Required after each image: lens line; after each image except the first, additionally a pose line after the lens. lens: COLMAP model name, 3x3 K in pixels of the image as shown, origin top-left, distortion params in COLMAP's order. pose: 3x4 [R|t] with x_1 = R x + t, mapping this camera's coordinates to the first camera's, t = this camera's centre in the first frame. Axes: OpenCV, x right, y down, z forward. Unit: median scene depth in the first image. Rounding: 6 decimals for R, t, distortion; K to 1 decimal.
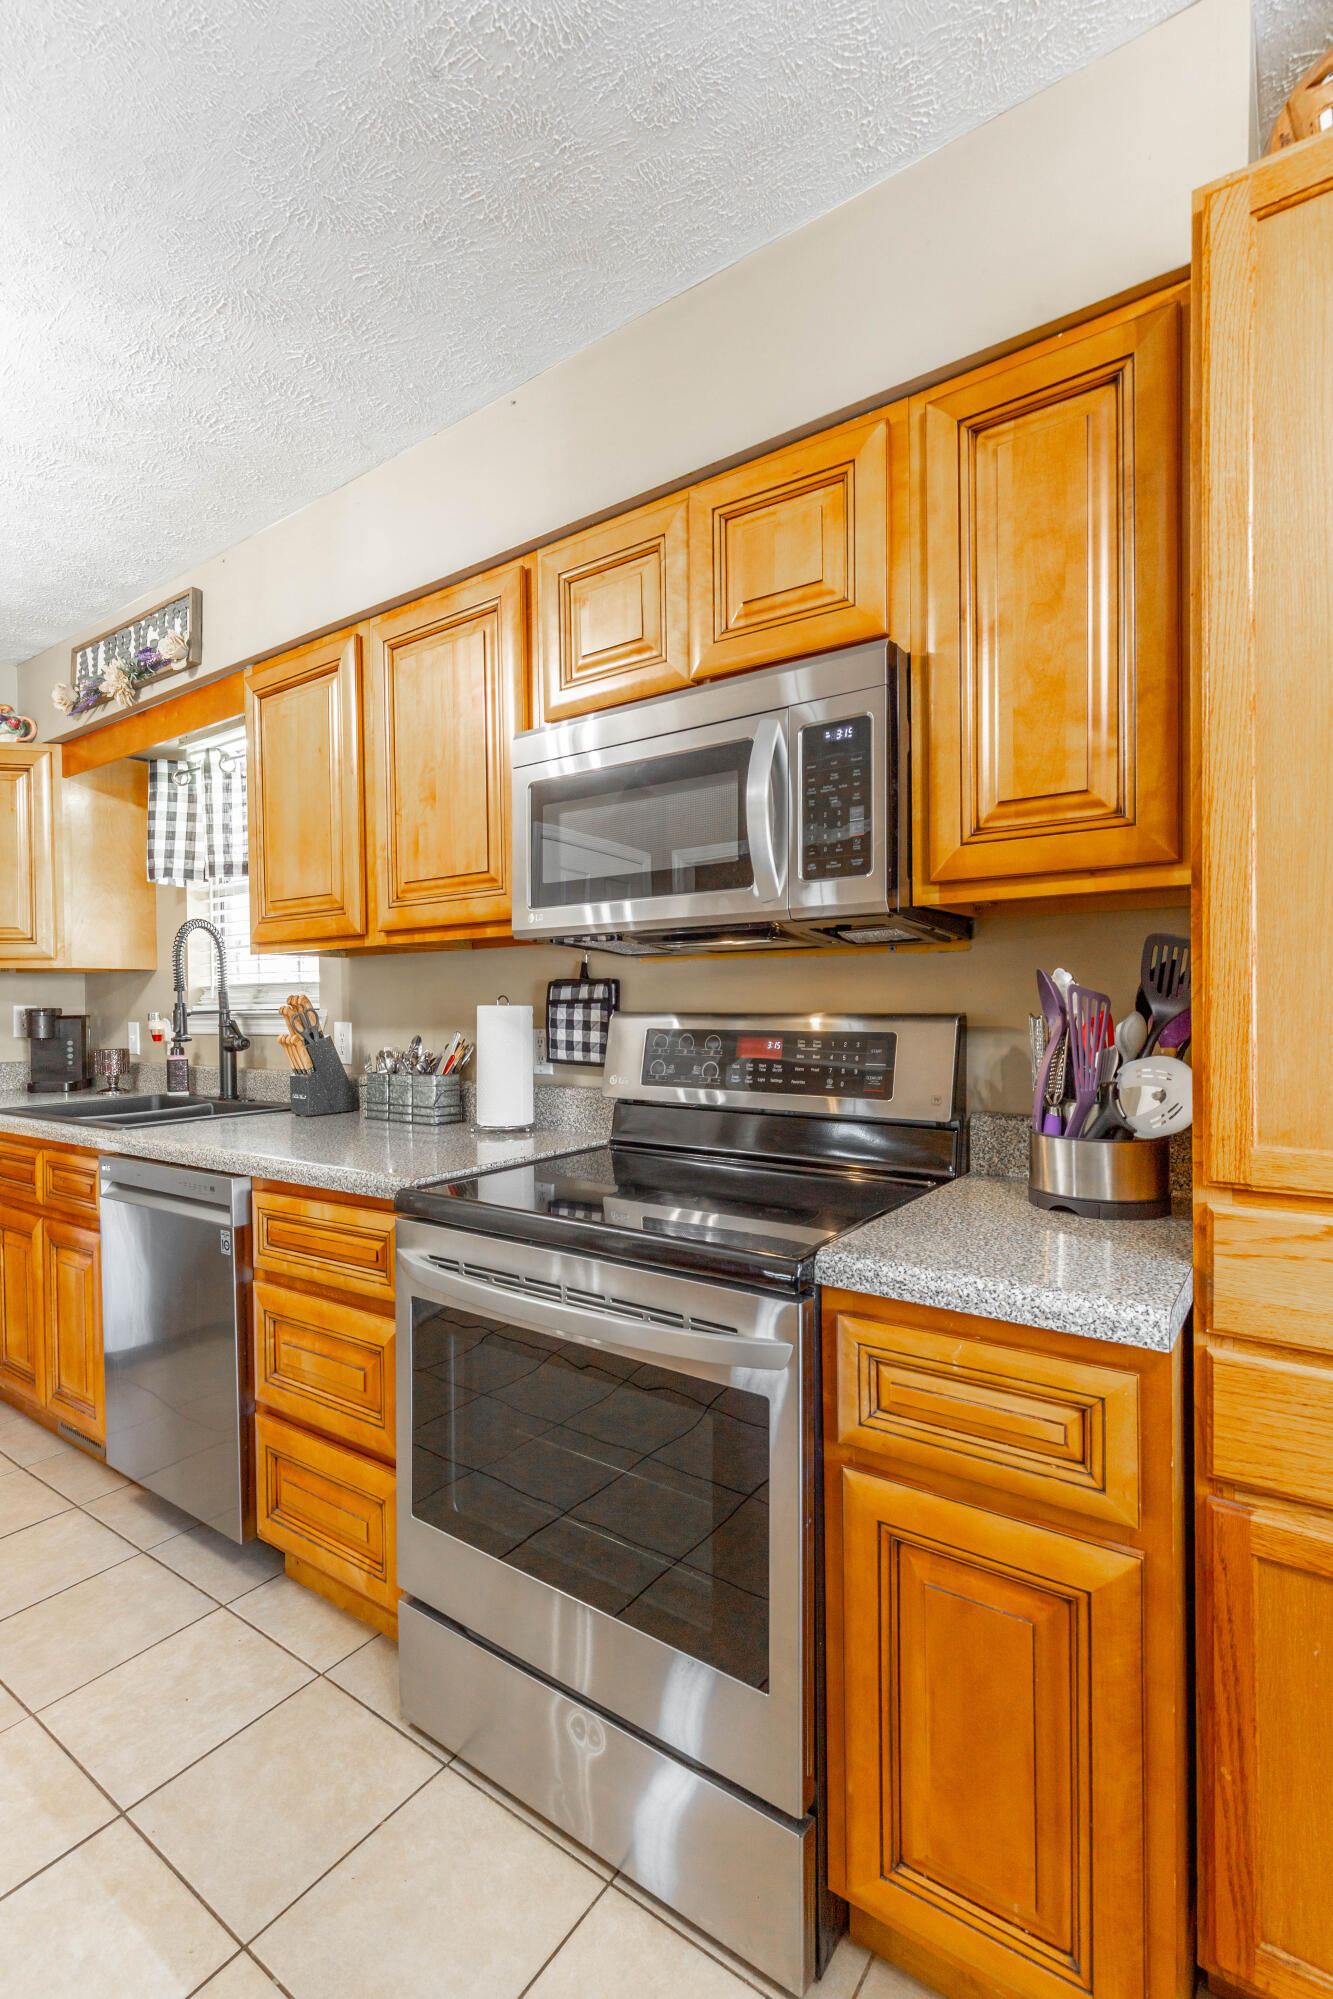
lens RADIAL K [[902.4, 0, 673.8], [0, 902.4, 1013.4], [0, 0, 1]] dist [0.008960, -0.000958]
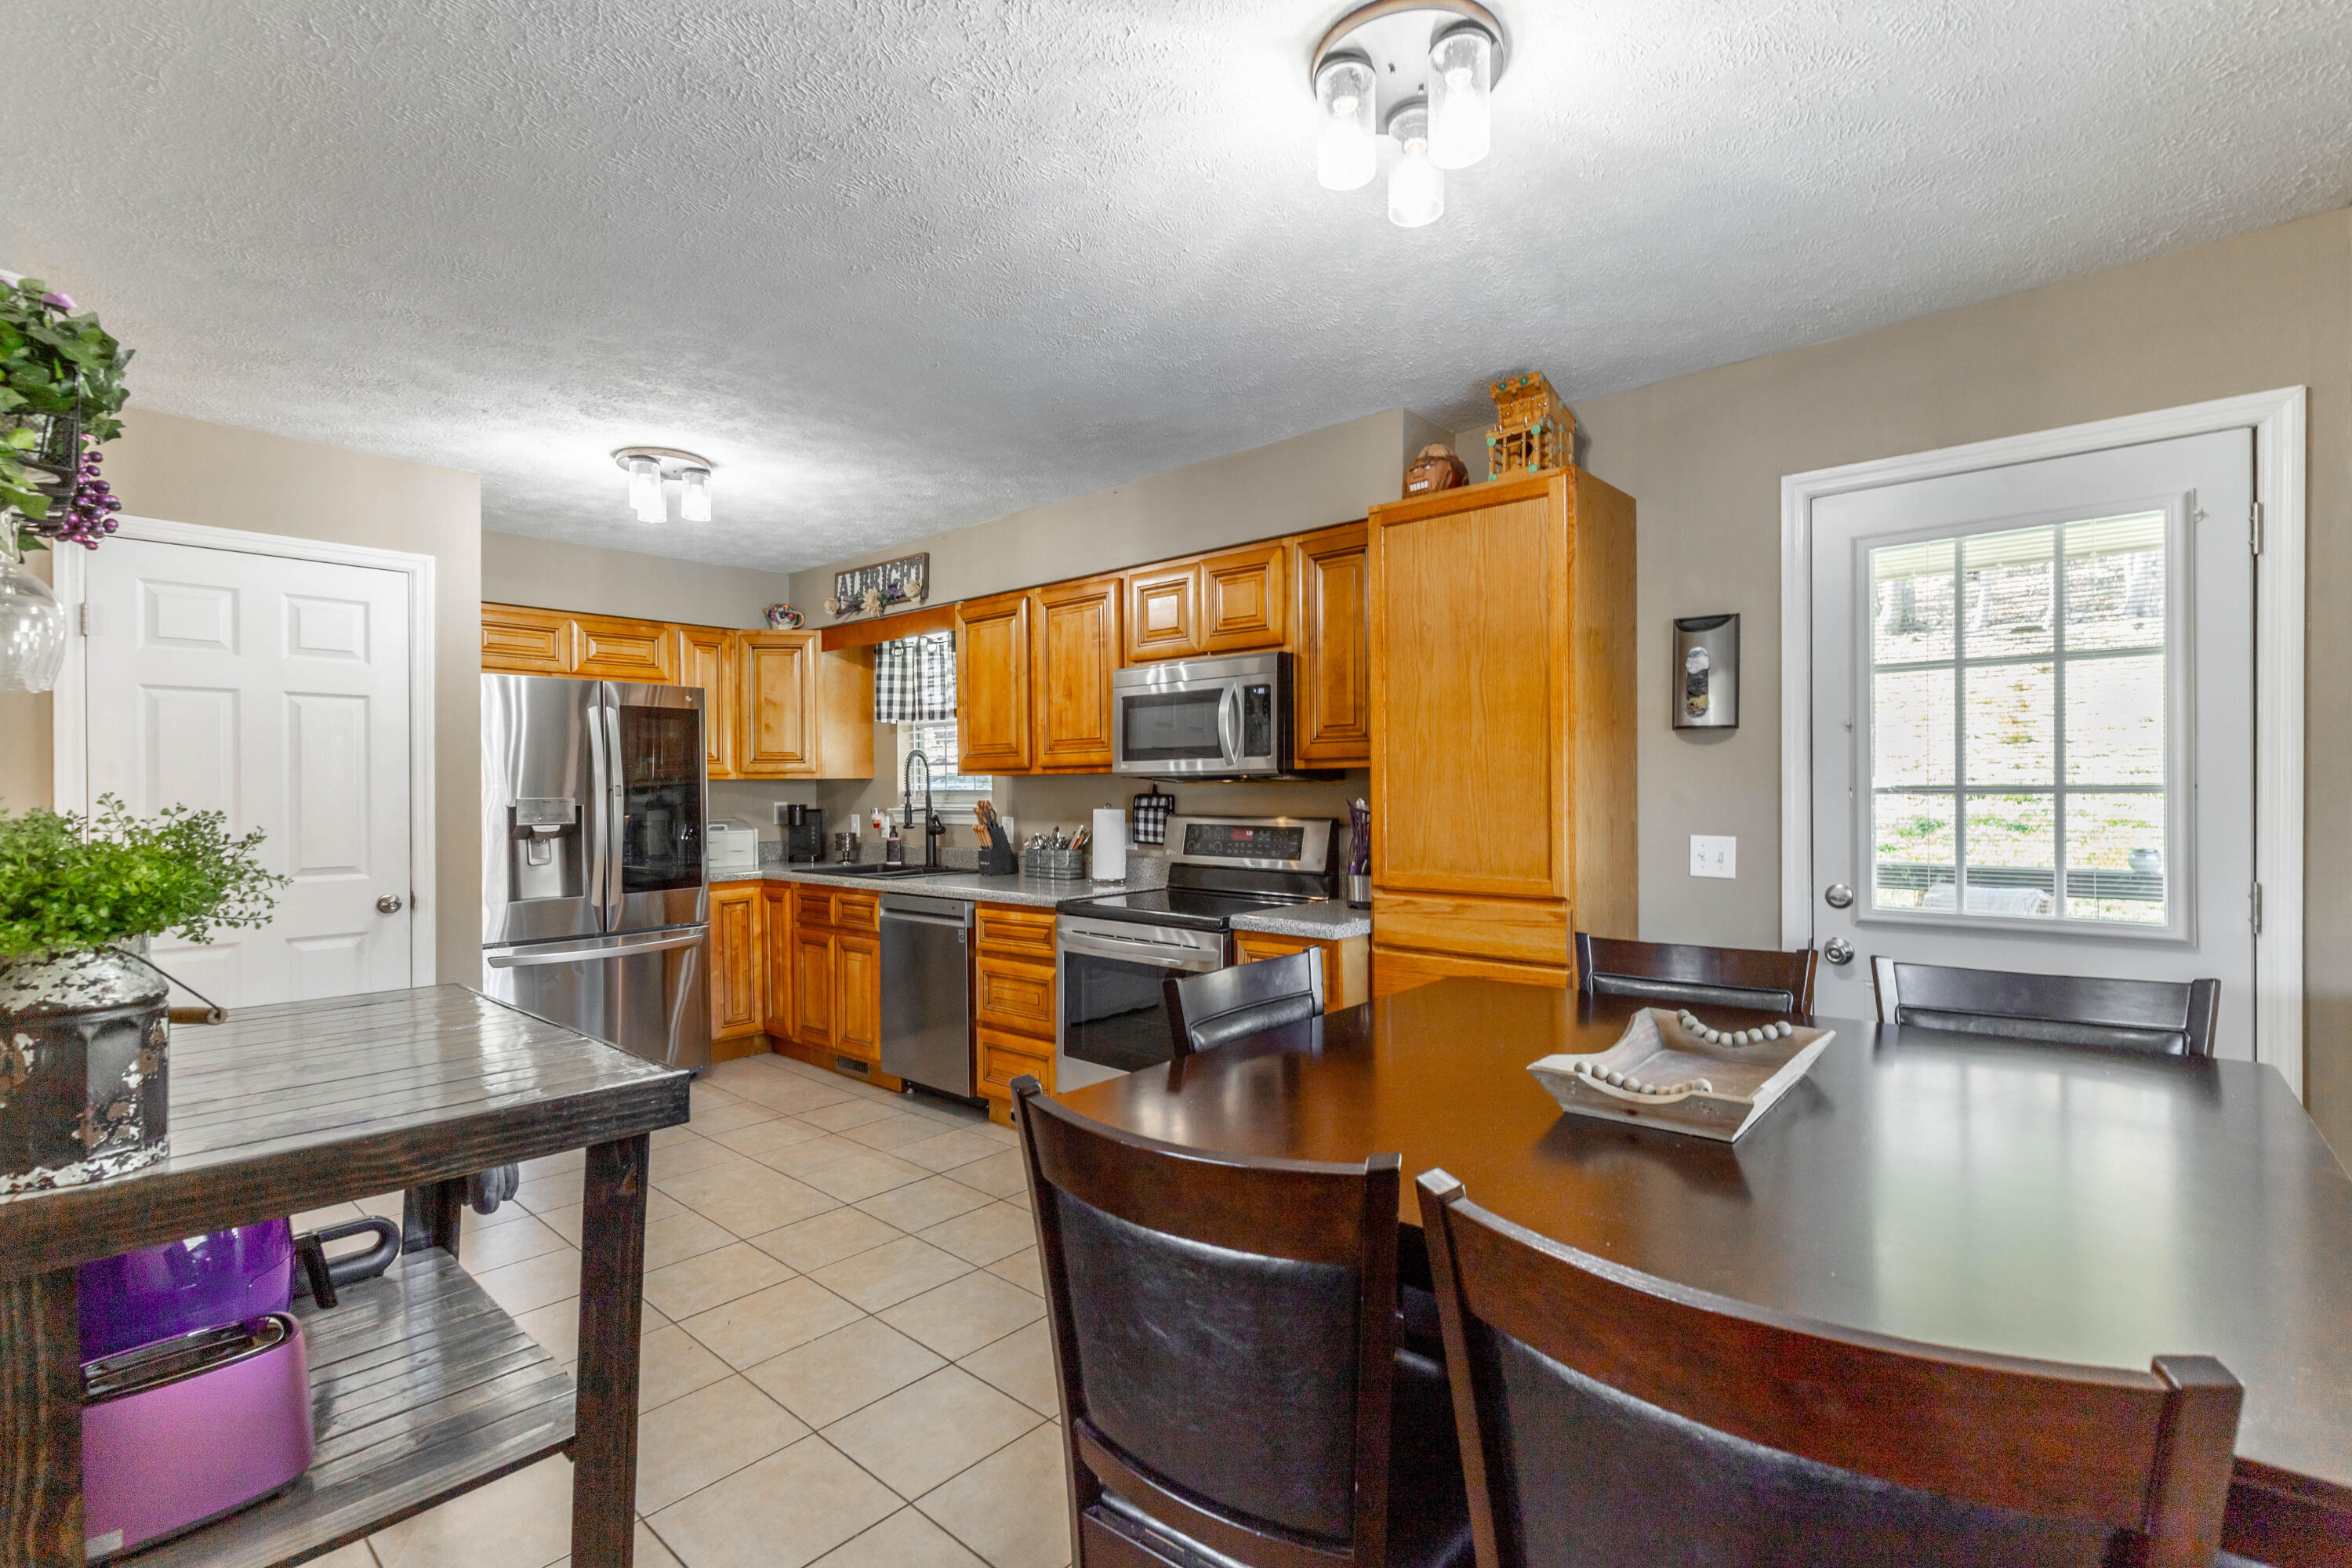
lens RADIAL K [[1061.7, 0, 1192.2], [0, 1061.7, 789.2], [0, 0, 1]] dist [0.008960, -0.000958]
pose [[0.994045, 0.004248, -0.108883, 0.256503], [-0.005193, 0.999951, -0.008396, -0.040589], [0.108842, 0.008911, 0.994019, -1.339135]]
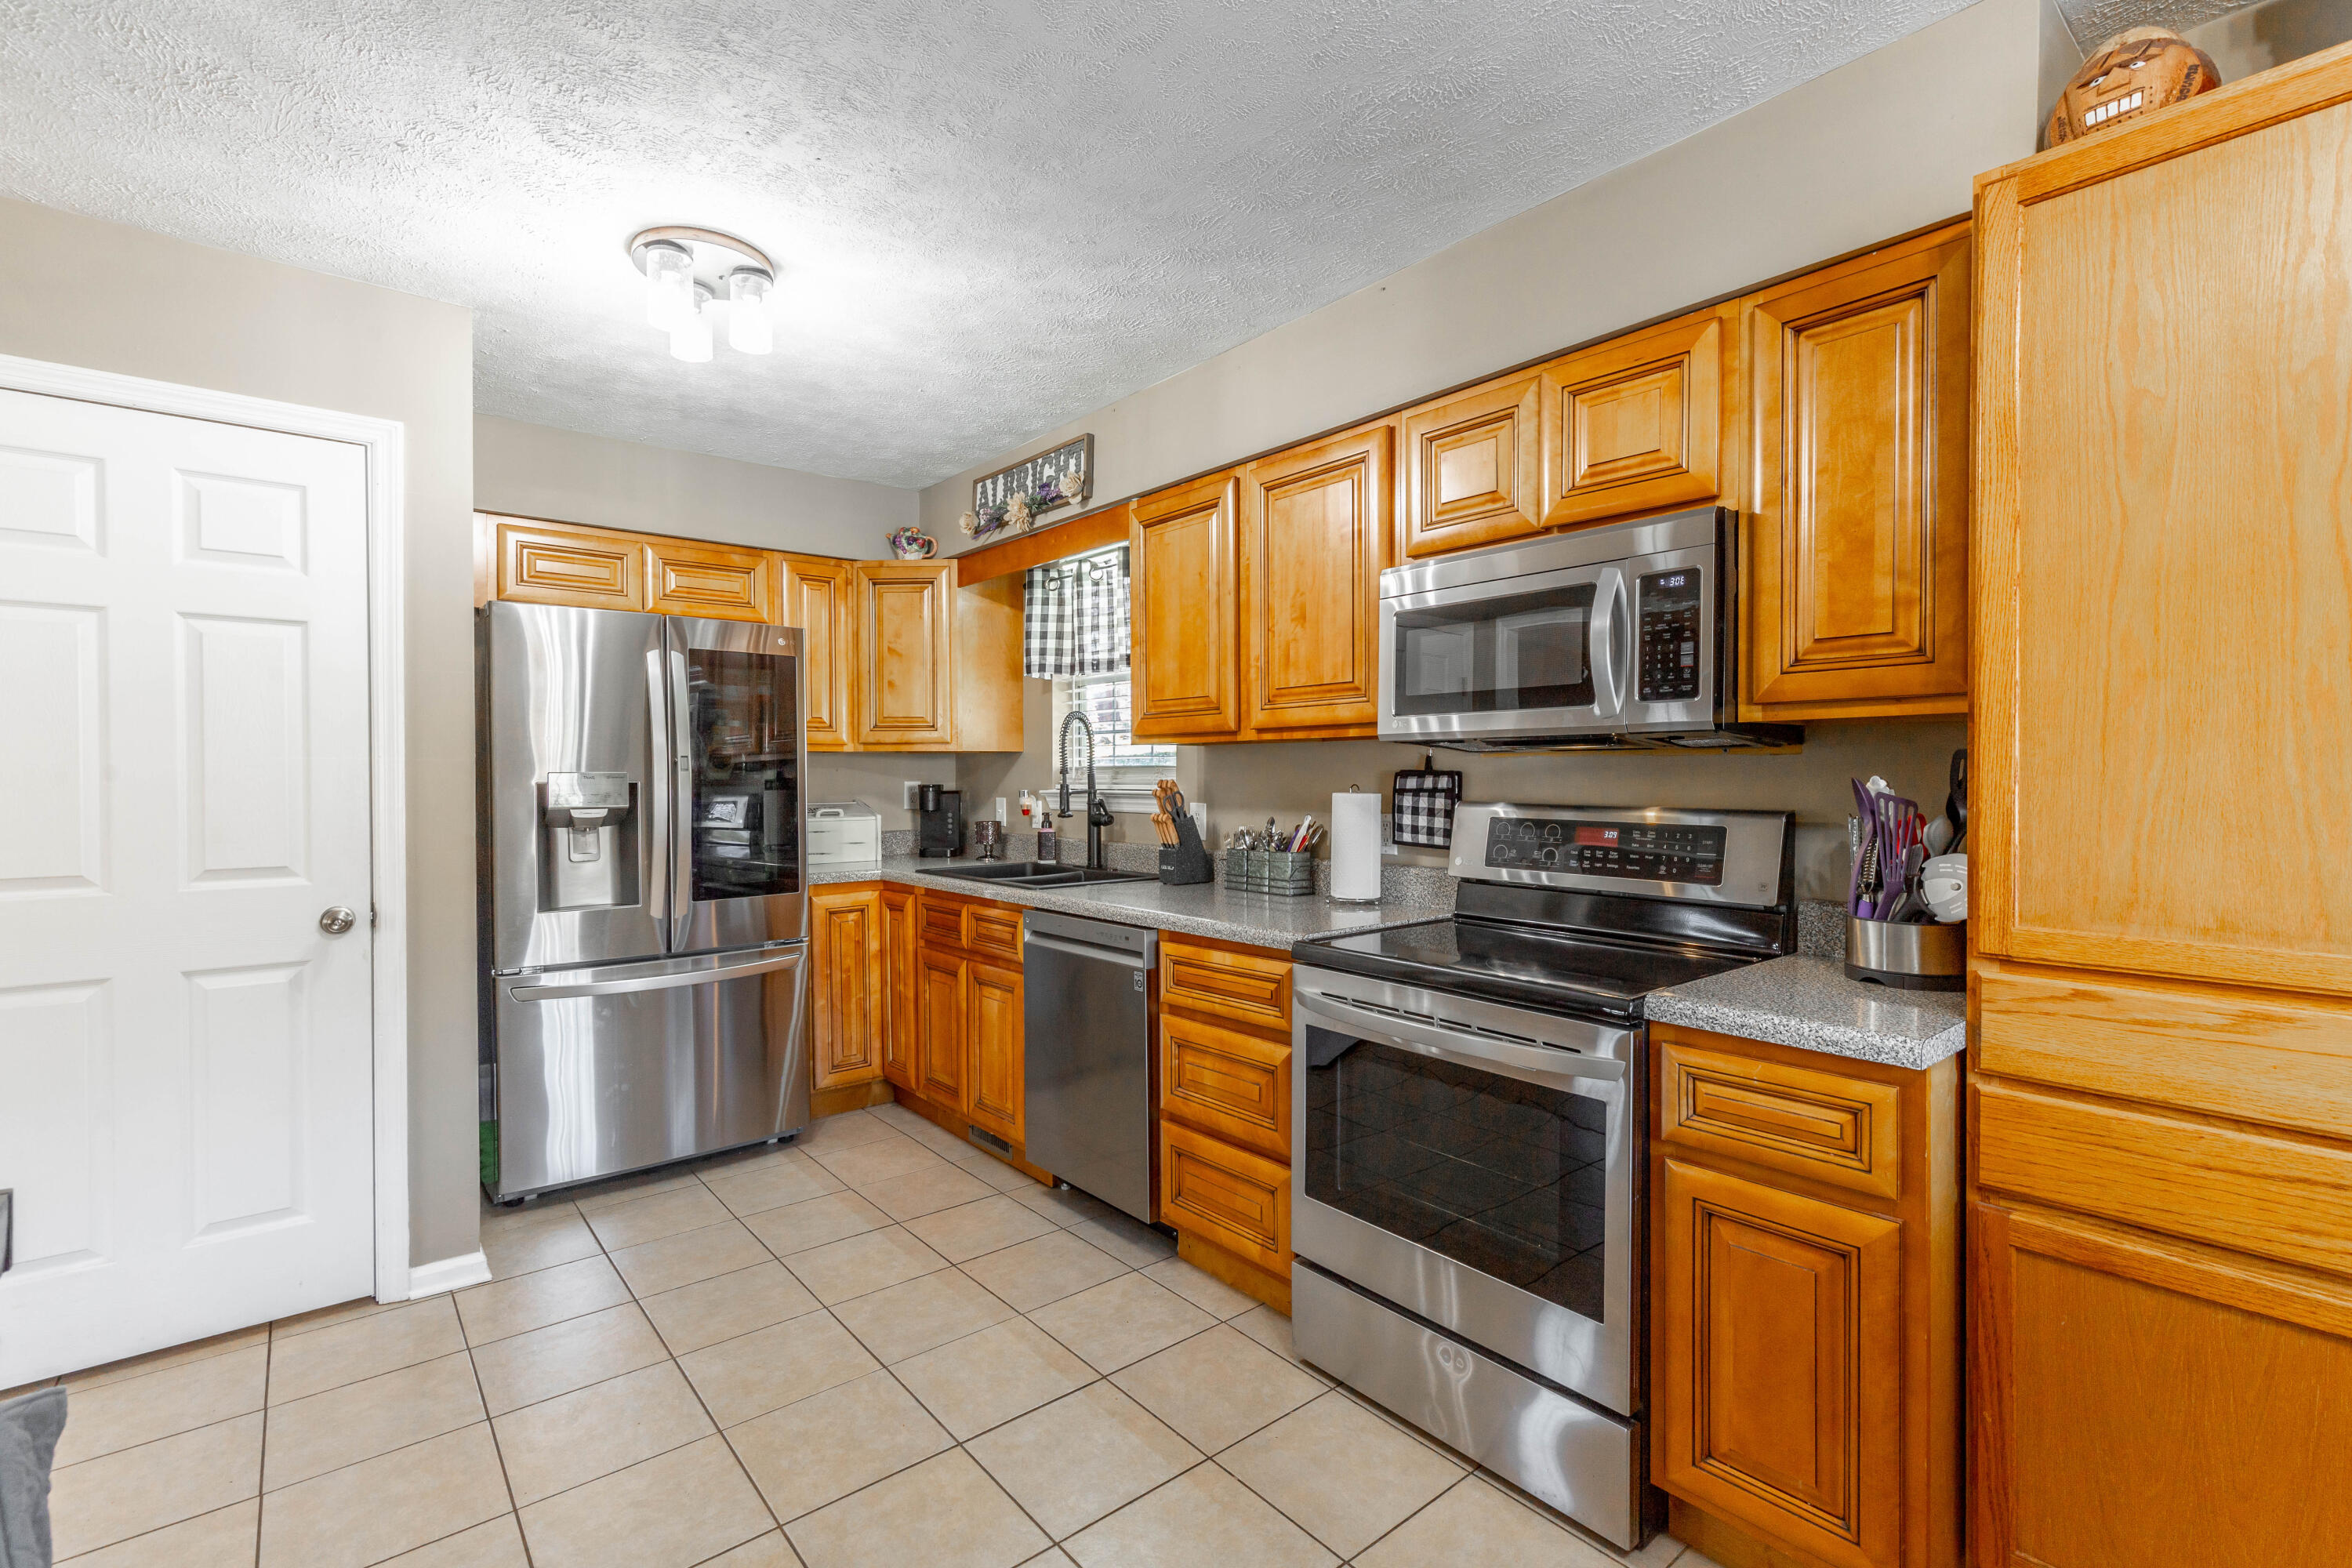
lens RADIAL K [[1061.7, 0, 1188.5], [0, 1061.7, 785.0], [0, 0, 1]] dist [0.008960, -0.000958]
pose [[0.965963, 0.011652, -0.258418, -0.062357], [-0.011302, 0.999932, 0.002841, -0.027090], [0.258434, 0.000176, 0.966029, -0.470427]]
